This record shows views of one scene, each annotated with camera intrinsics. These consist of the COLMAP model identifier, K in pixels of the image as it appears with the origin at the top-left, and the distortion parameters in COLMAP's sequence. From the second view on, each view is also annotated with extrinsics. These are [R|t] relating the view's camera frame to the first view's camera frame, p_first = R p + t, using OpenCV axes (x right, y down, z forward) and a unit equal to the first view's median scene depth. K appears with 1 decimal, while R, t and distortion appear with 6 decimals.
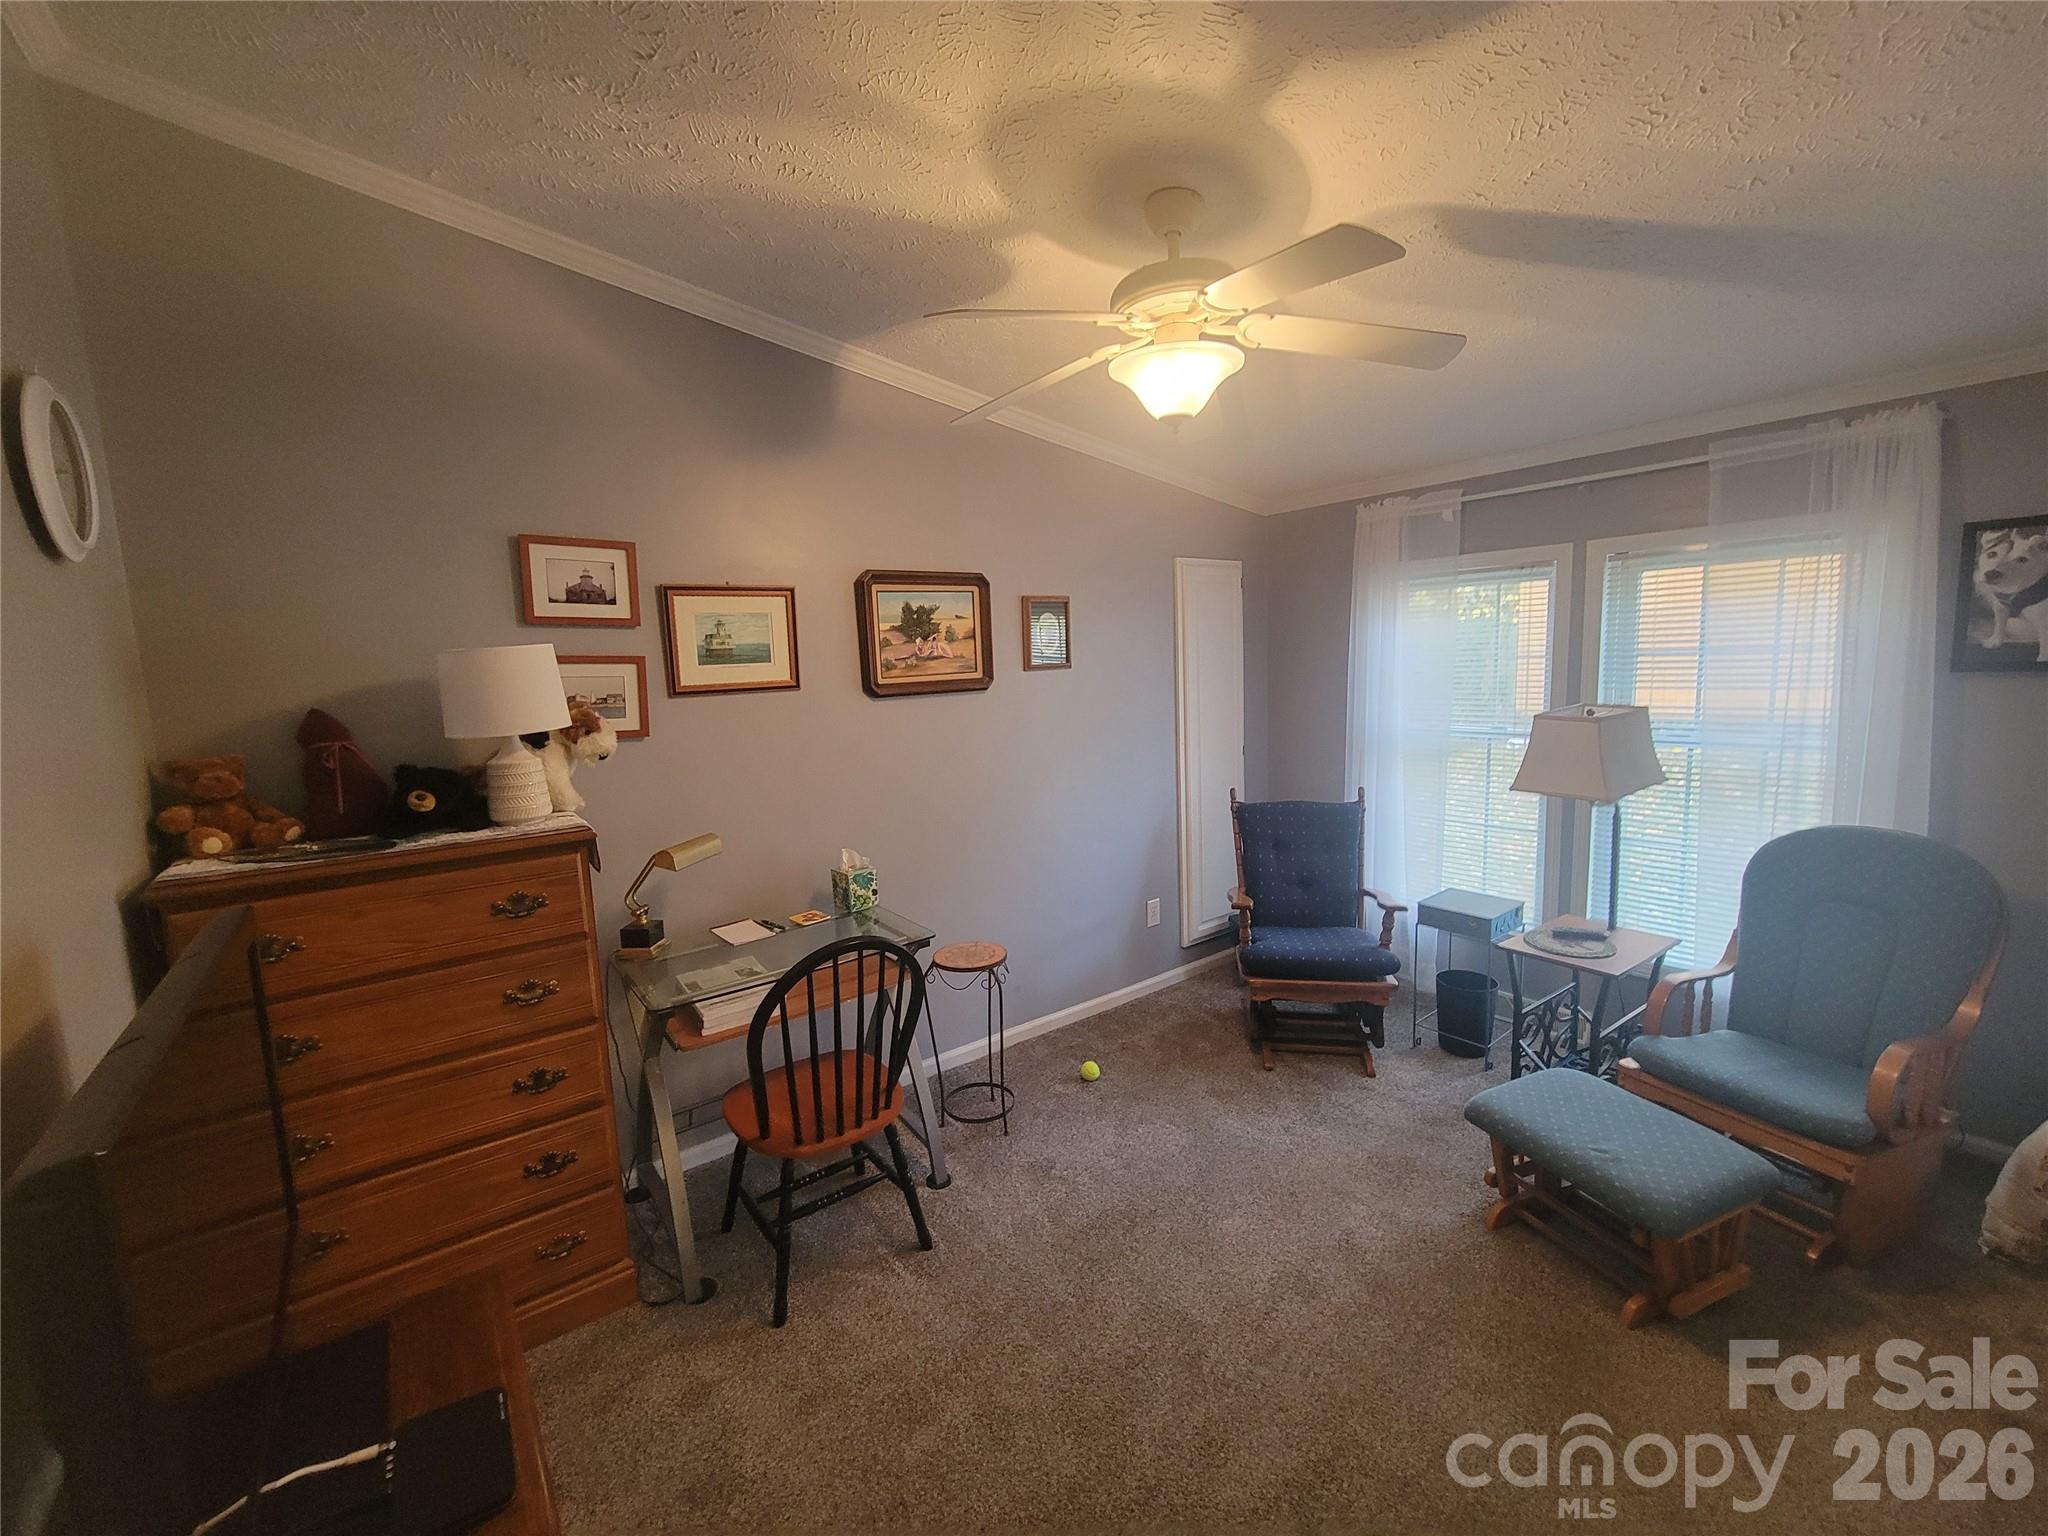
lens RADIAL K [[855.1, 0, 1059.4], [0, 855.1, 761.0], [0, 0, 1]] dist [-0.020068, 0.007374]
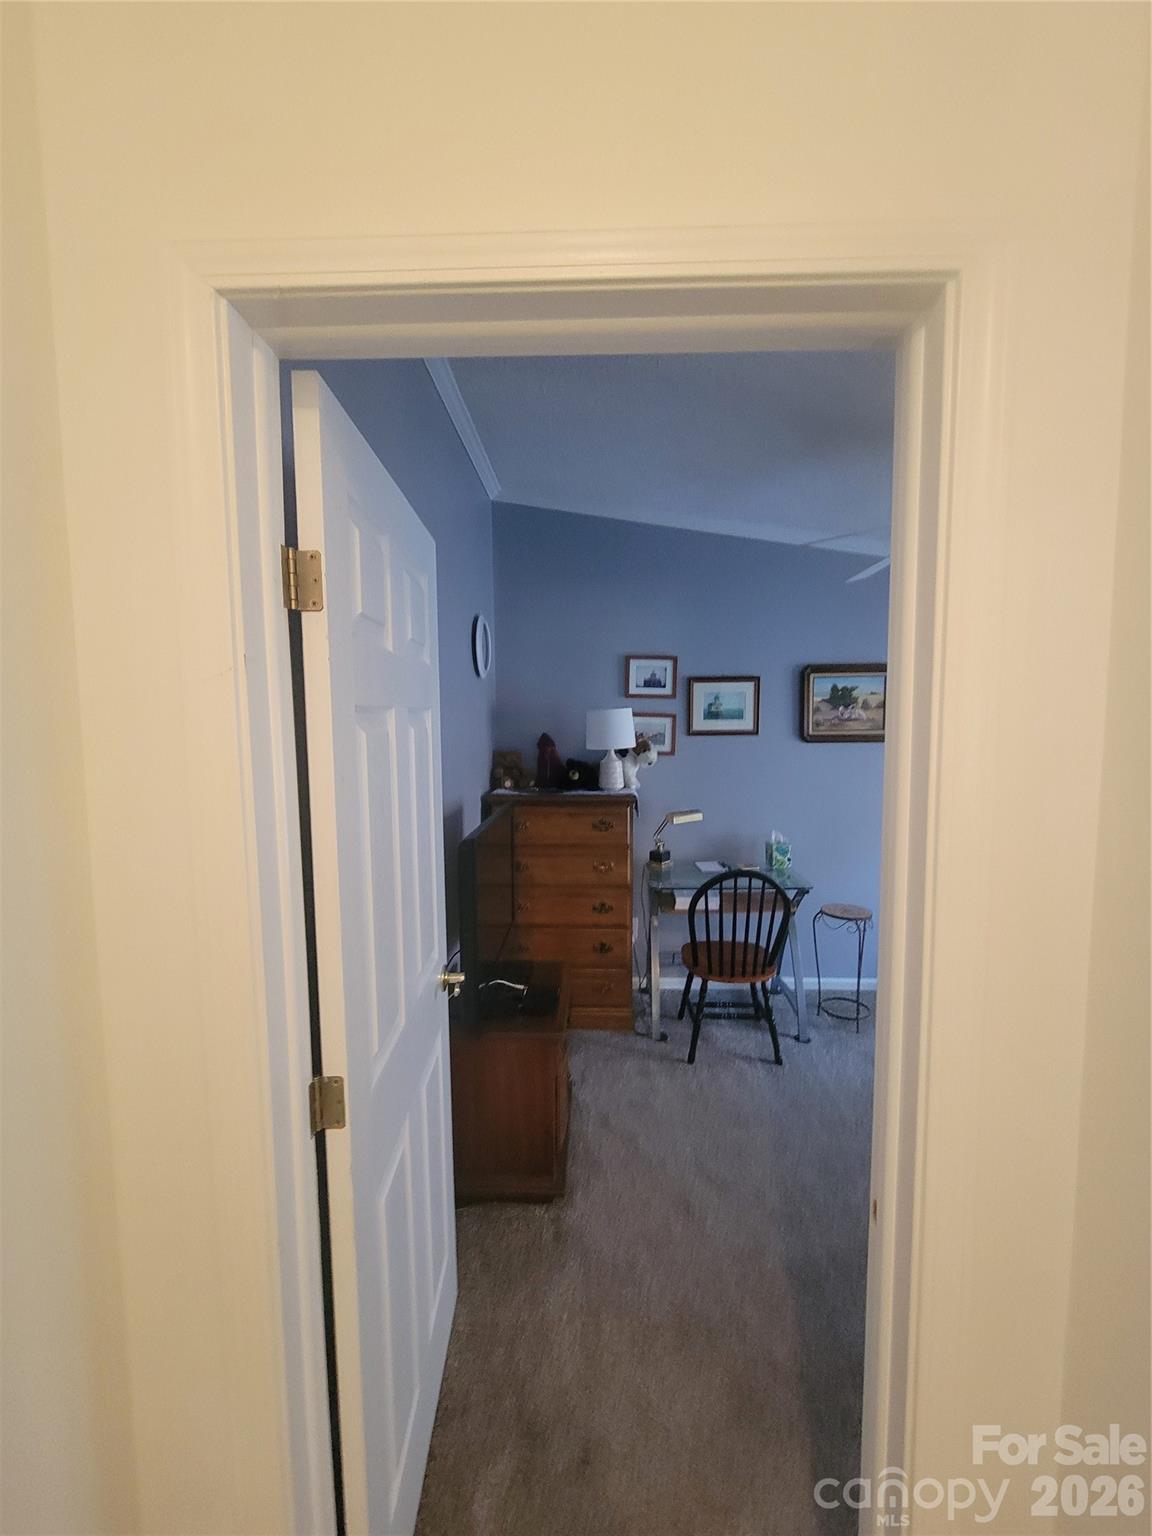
lens RADIAL K [[626.7, 0, 574.8], [0, 626.7, 771.4], [0, 0, 1]] dist [0.000291, 0.000038]
pose [[0.761680, 0.081922, -0.642754, 0.267869], [-0.102130, 0.994754, 0.005759, 0.022055], [0.639854, 0.061258, 0.766051, -0.236797]]
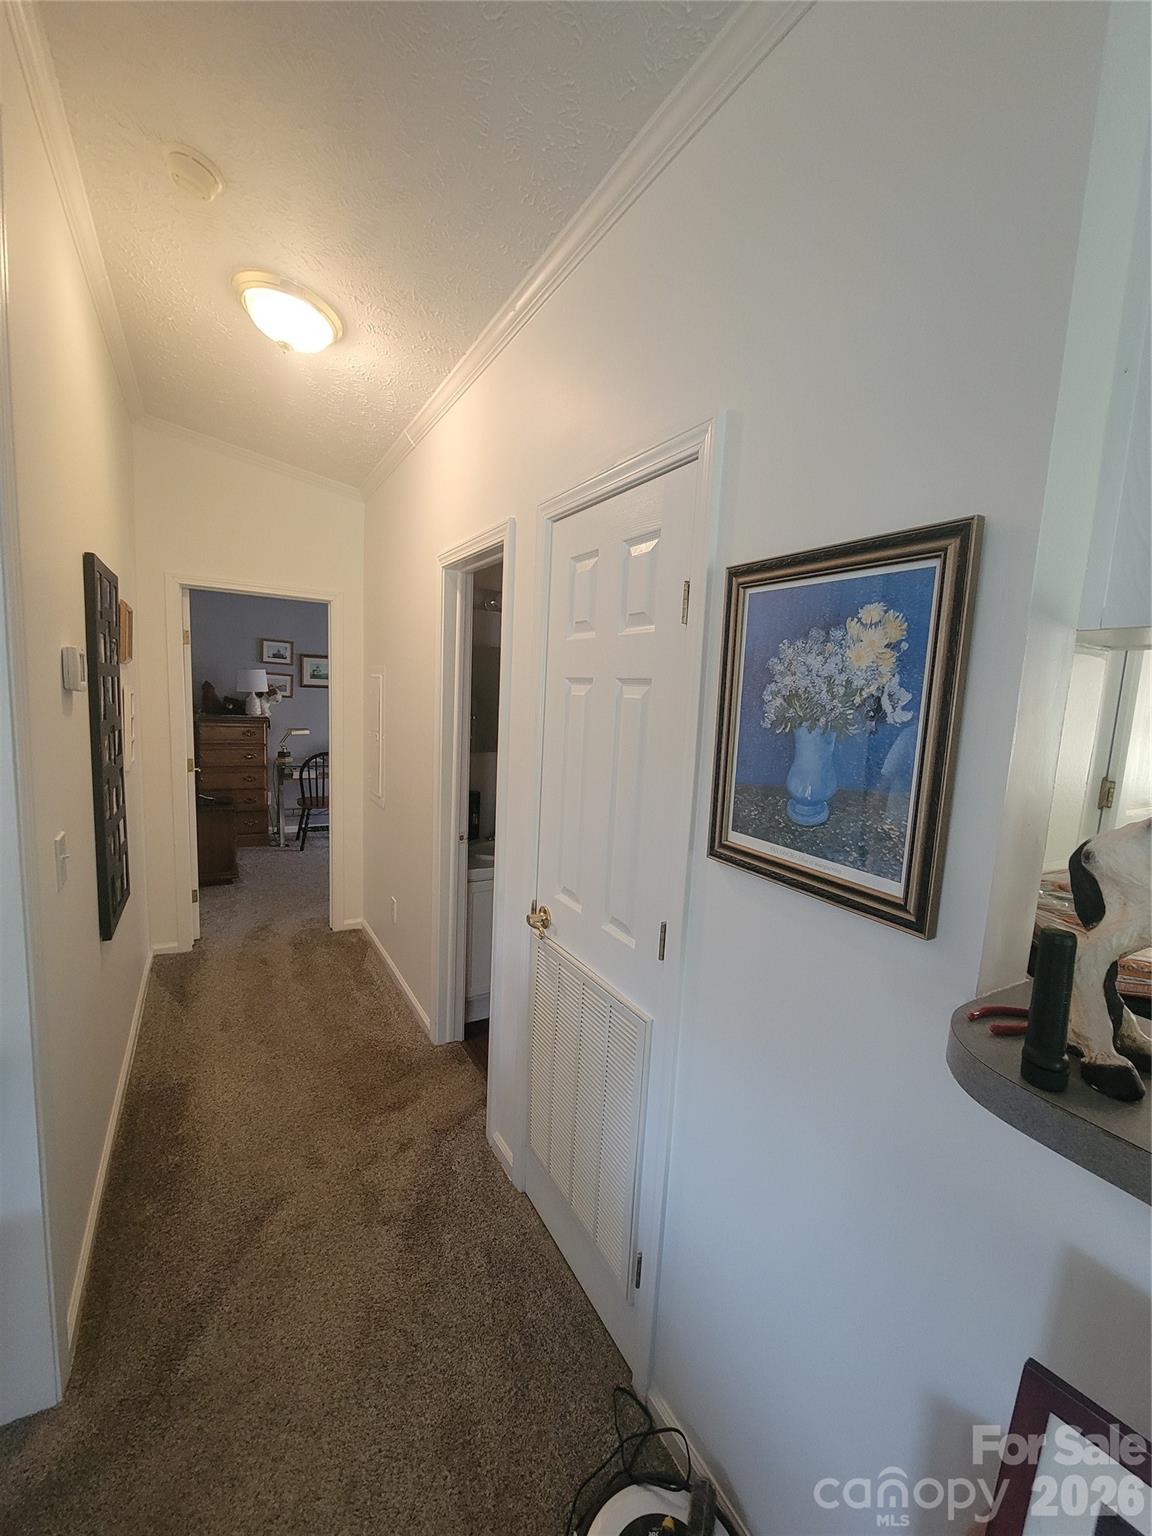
lens RADIAL K [[626.7, 0, 574.8], [0, 626.7, 771.4], [0, 0, 1]] dist [0.000291, 0.000038]
pose [[0.985717, 0.097751, -0.137137, 1.029422], [-0.098570, 0.995130, 0.000817, 0.153165], [0.136549, 0.012712, 0.990552, -1.360718]]
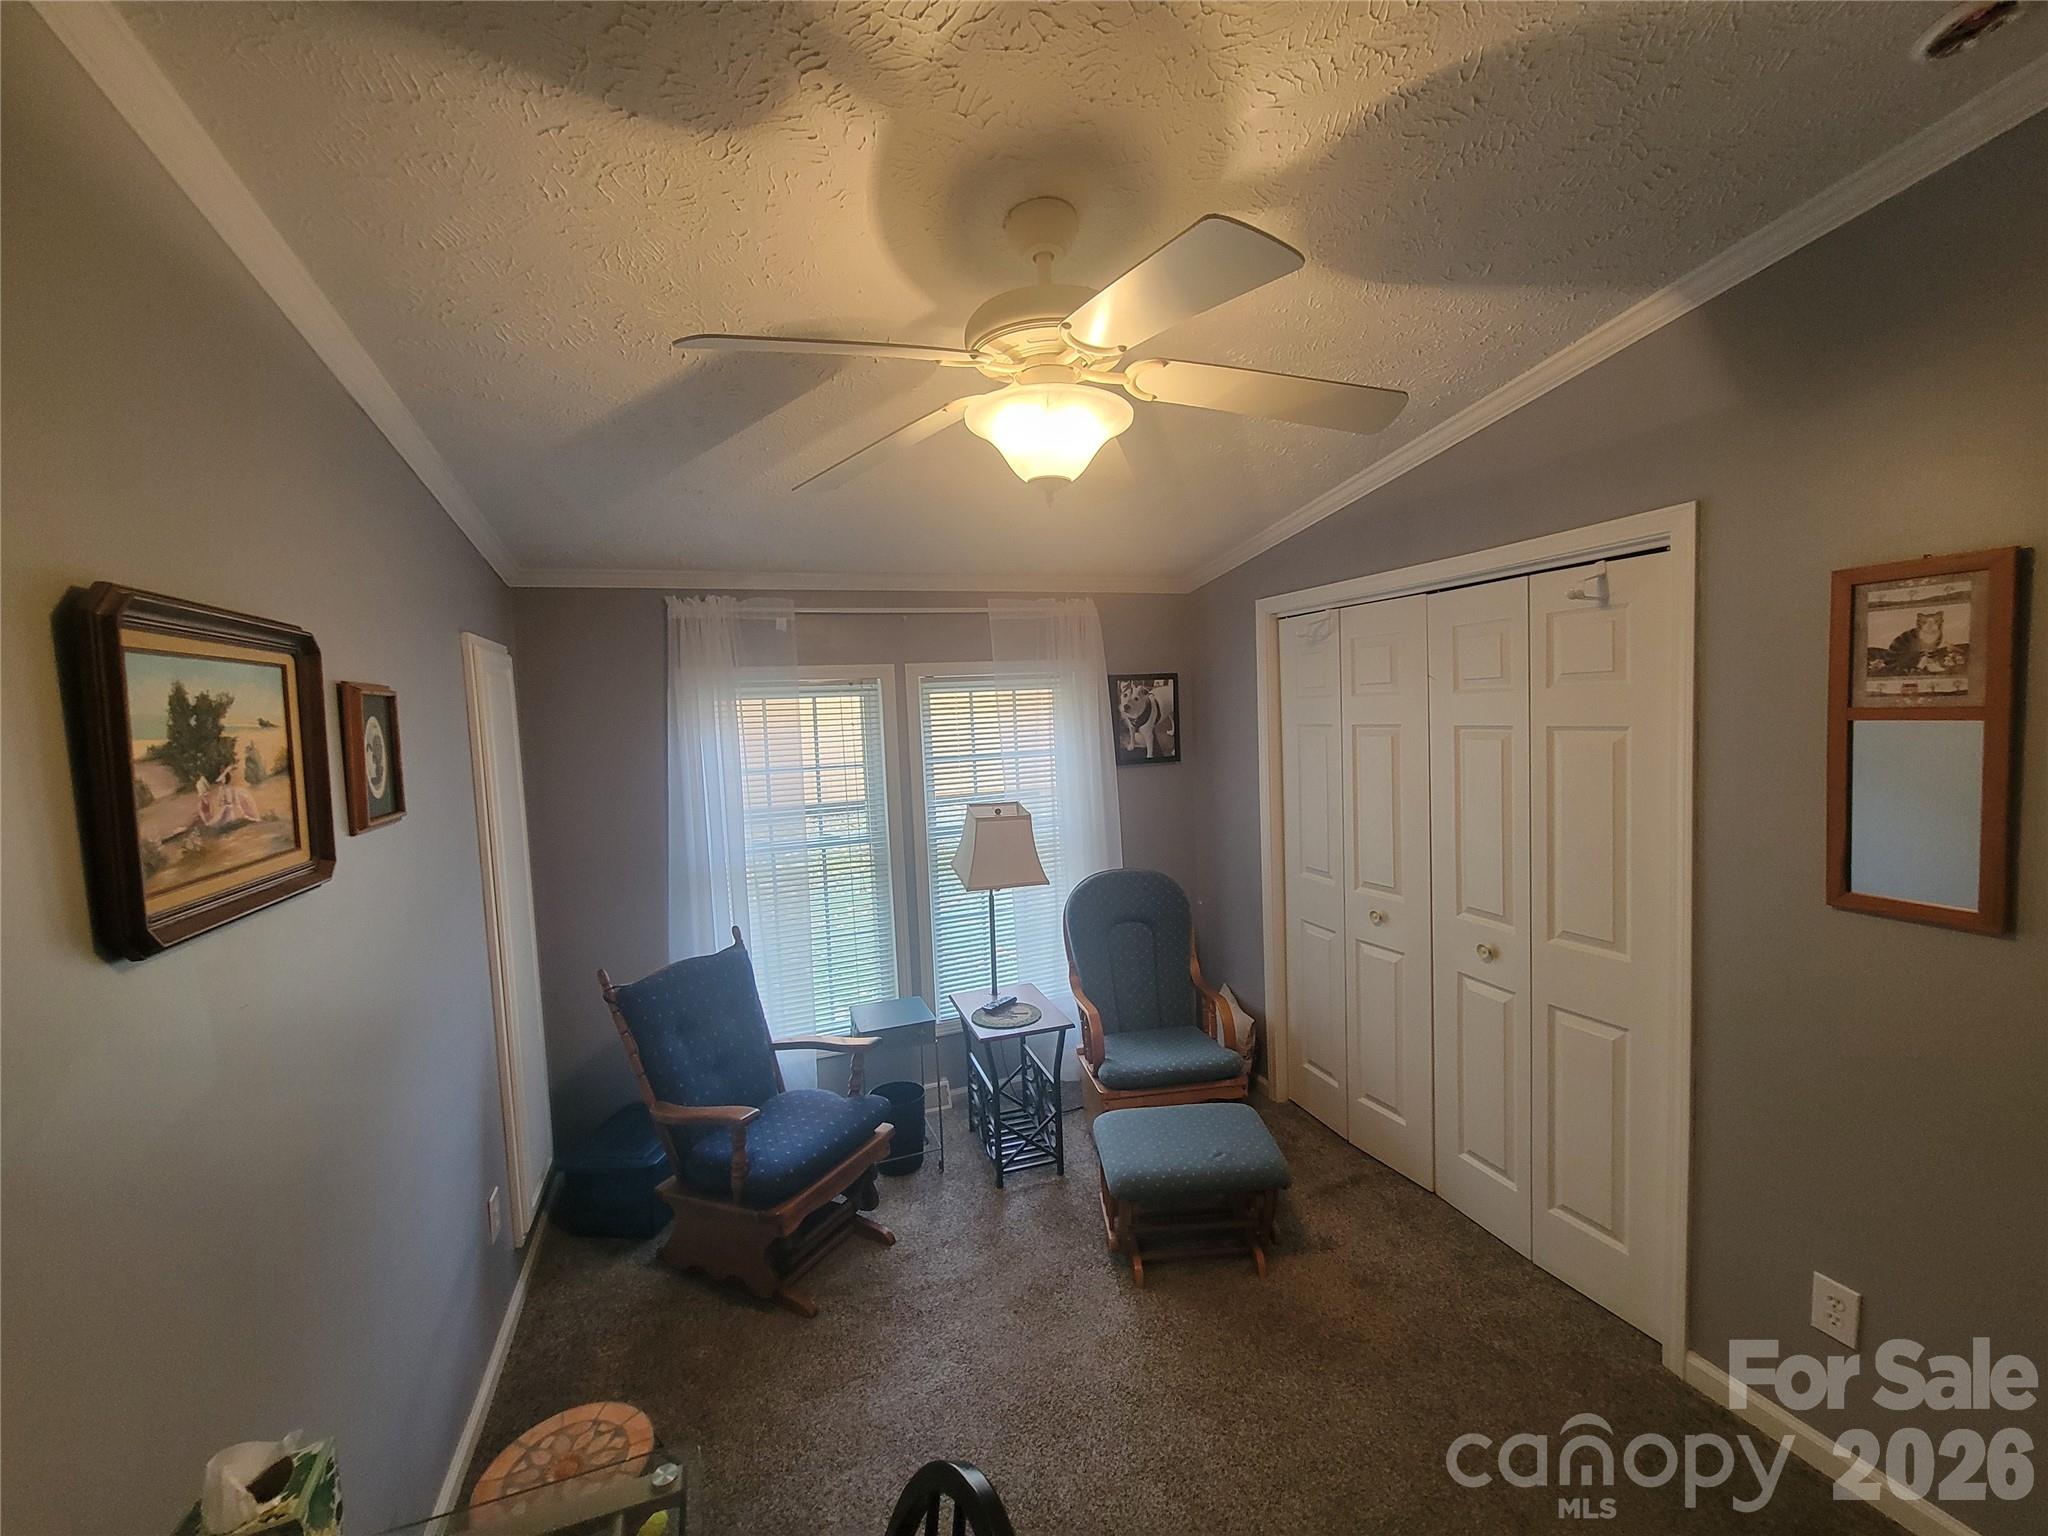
lens RADIAL K [[830.4, 0, 1024.0], [0, 830.4, 768.0], [0, 0, 1]] dist [0.000433, -0.000119]
pose [[0.308209, -0.037746, 0.950570, -0.508675], [0.148082, 0.988936, -0.008744, -0.115757], [-0.939723, 0.143458, 0.310388, 0.688791]]
